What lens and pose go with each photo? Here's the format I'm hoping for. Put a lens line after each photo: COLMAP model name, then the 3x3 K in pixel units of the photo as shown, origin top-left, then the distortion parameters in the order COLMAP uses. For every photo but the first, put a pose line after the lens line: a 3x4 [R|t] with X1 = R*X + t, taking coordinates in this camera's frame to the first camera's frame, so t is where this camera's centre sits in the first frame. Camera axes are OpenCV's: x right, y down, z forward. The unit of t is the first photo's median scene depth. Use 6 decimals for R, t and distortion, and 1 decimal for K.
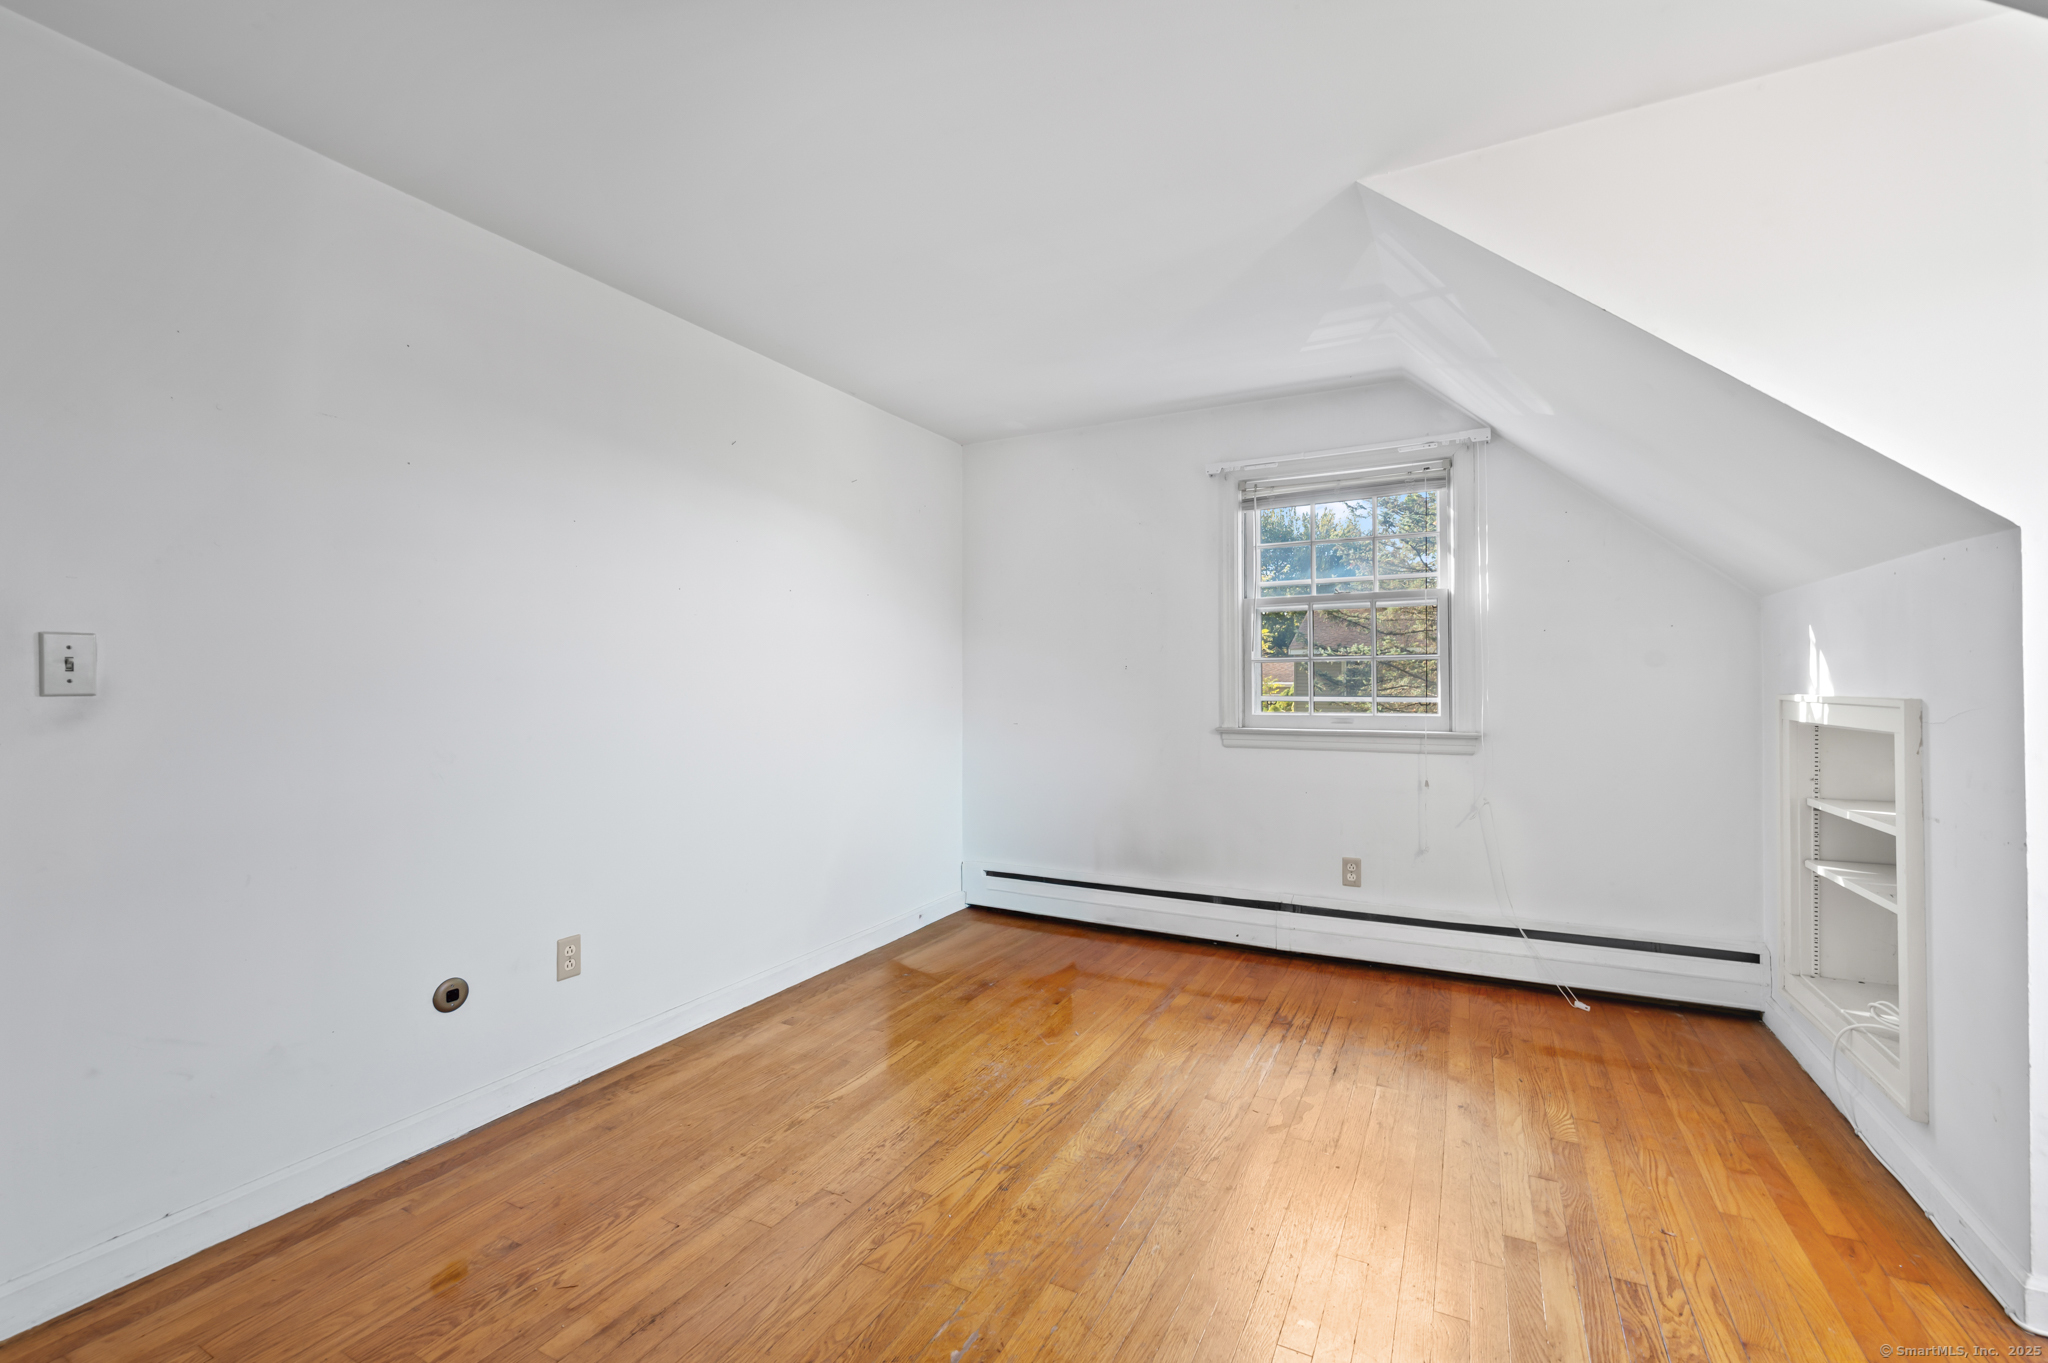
lens RADIAL K [[831.7, 0, 1026.1], [0, 831.7, 699.6], [0, 0, 1]] dist [0.000982, 0.000056]
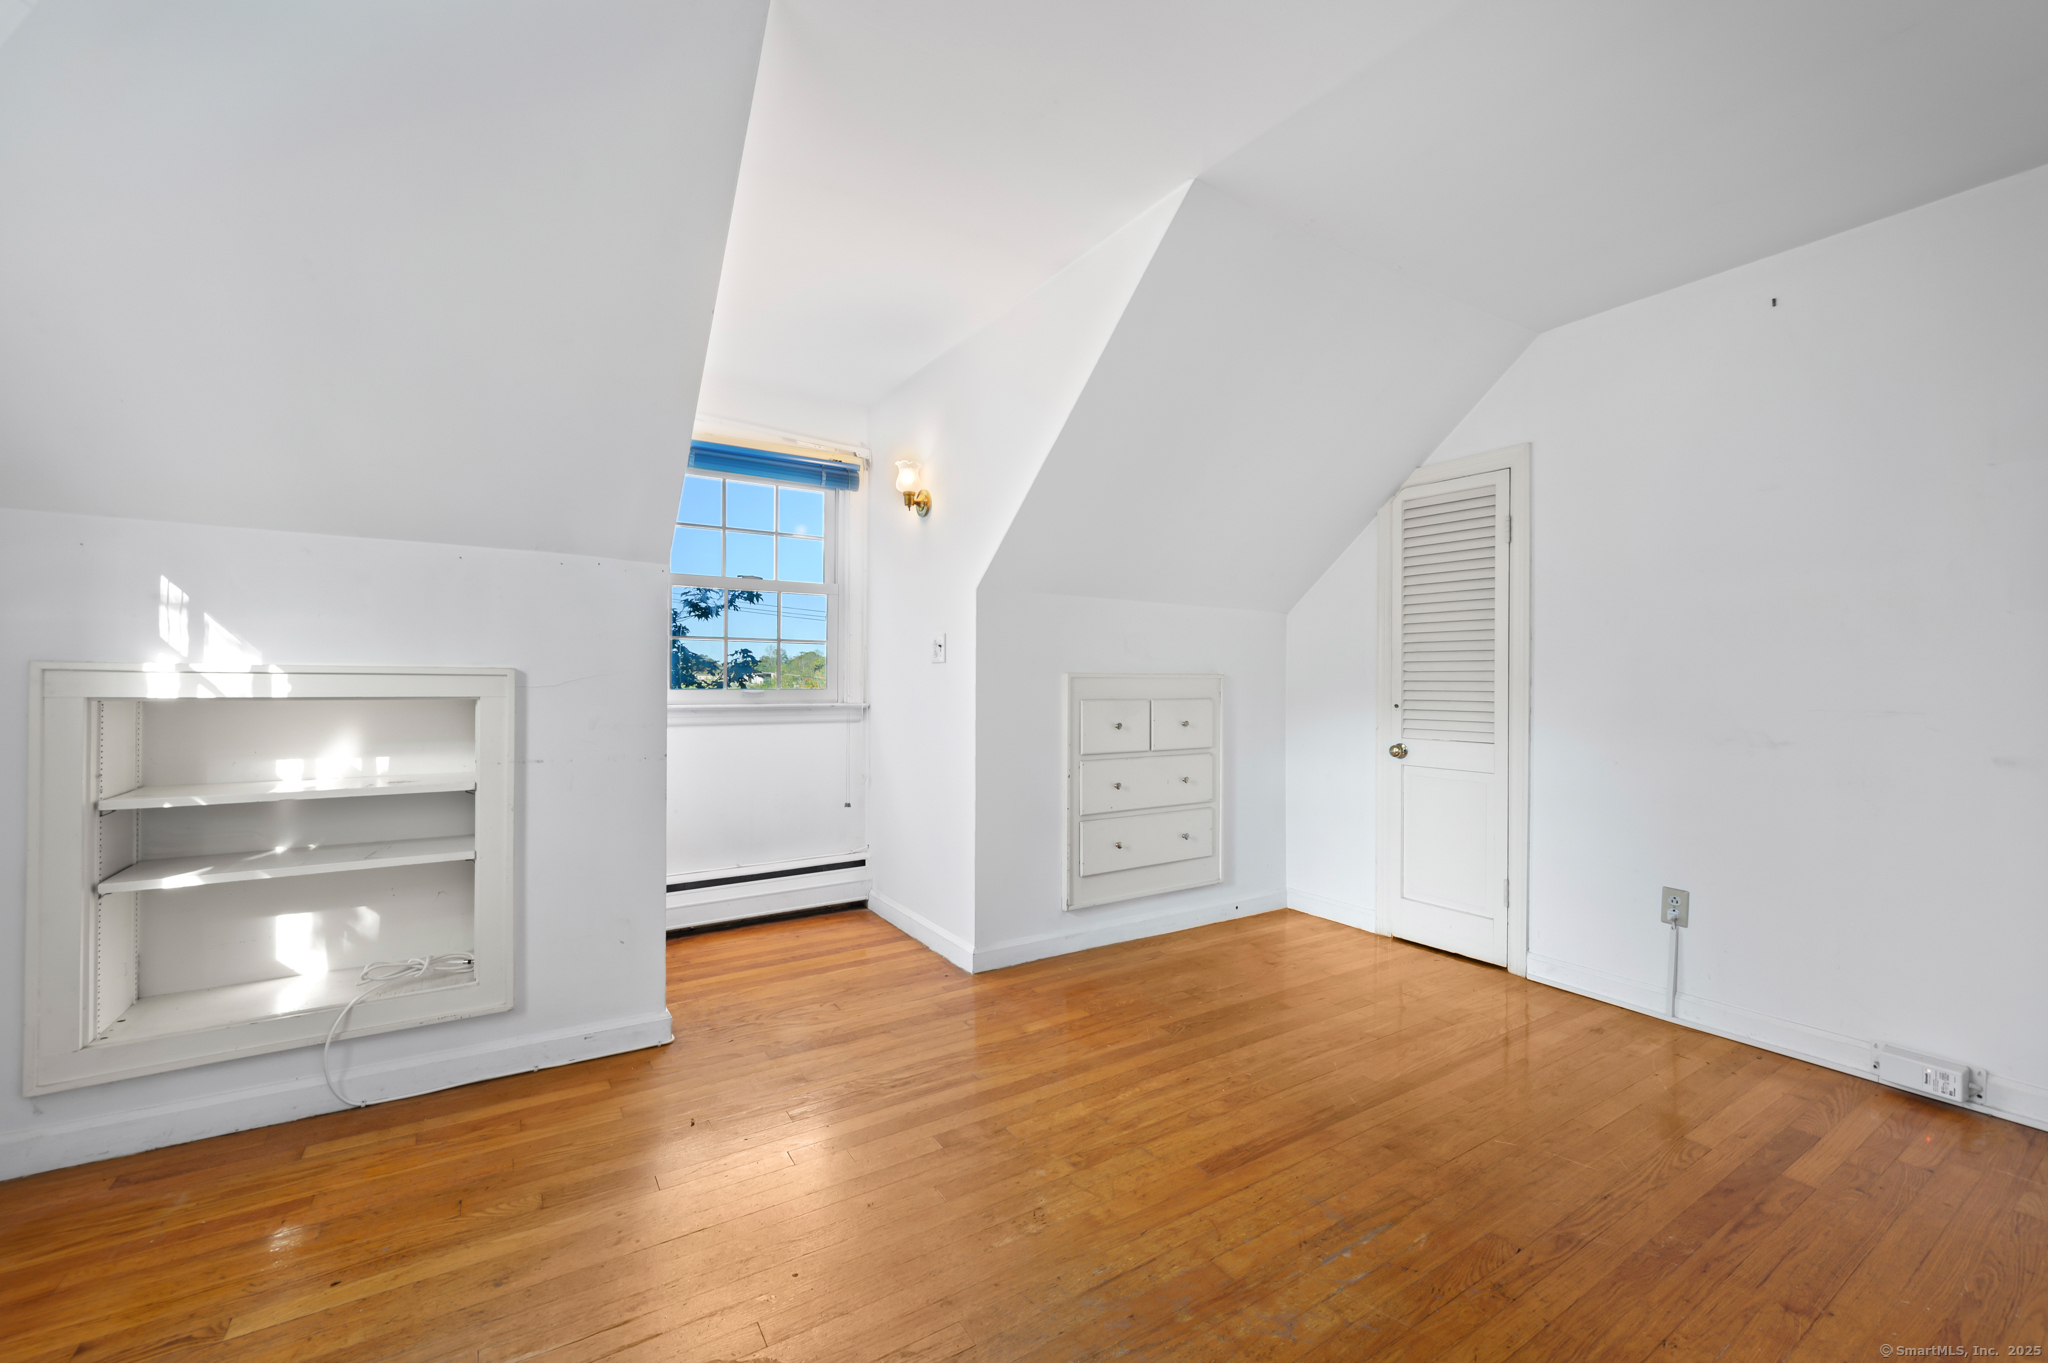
lens RADIAL K [[808.0, 0, 1026.5], [0, 808.0, 662.8], [0, 0, 1]] dist [0.000688, 0.000135]
pose [[-0.863226, 0.005814, 0.504784, -0.191018], [0.003001, 0.999975, -0.006386, -0.000081], [-0.504809, -0.003998, -0.863222, 1.545344]]
